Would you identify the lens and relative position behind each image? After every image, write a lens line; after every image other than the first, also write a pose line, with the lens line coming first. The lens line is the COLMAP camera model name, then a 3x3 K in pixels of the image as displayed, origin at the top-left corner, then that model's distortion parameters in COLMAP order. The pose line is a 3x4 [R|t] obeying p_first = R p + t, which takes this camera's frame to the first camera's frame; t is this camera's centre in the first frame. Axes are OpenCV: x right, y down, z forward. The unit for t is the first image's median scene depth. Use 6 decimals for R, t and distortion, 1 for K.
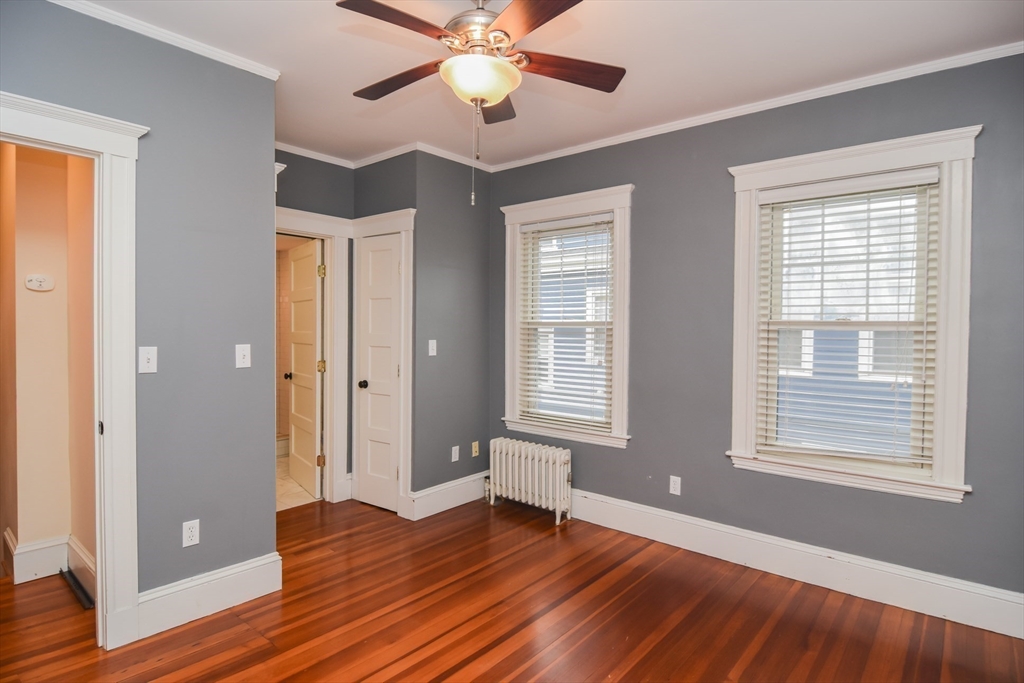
lens RADIAL K [[544.4, 0, 512.0], [0, 544.4, 341.5], [0, 0, 1]] dist [0.000971, -0.017850]
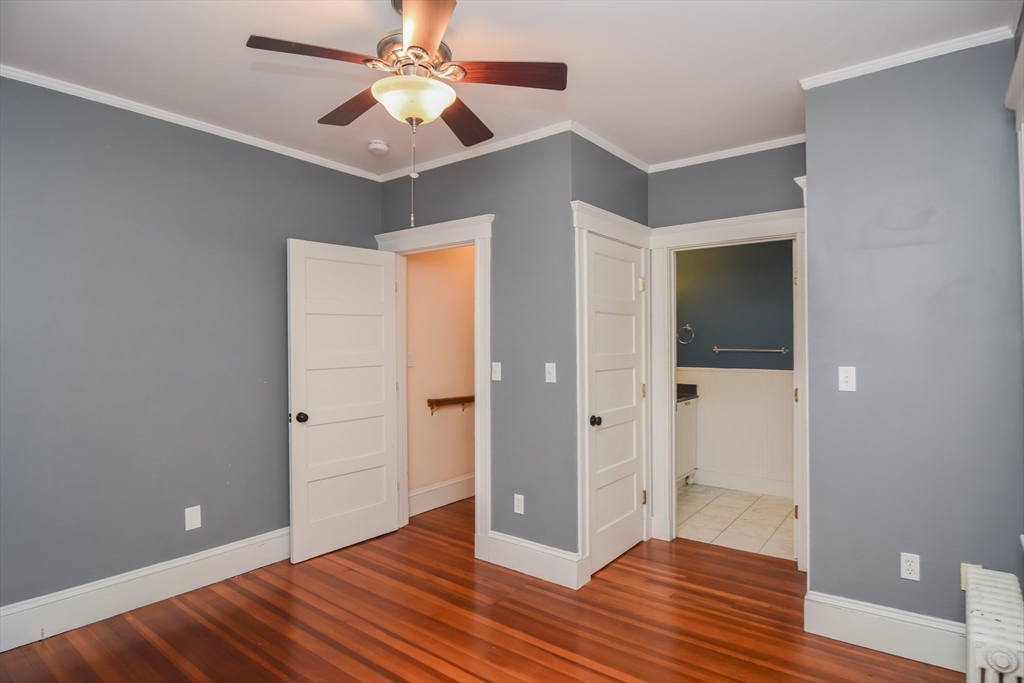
lens RADIAL K [[544.4, 0, 512.0], [0, 544.4, 341.5], [0, 0, 1]] dist [0.000971, -0.017850]
pose [[0.023522, -0.018512, -0.999552, 0.750344], [-0.009214, 0.999782, -0.018733, -0.020622], [0.999681, 0.009650, 0.023346, 0.946904]]
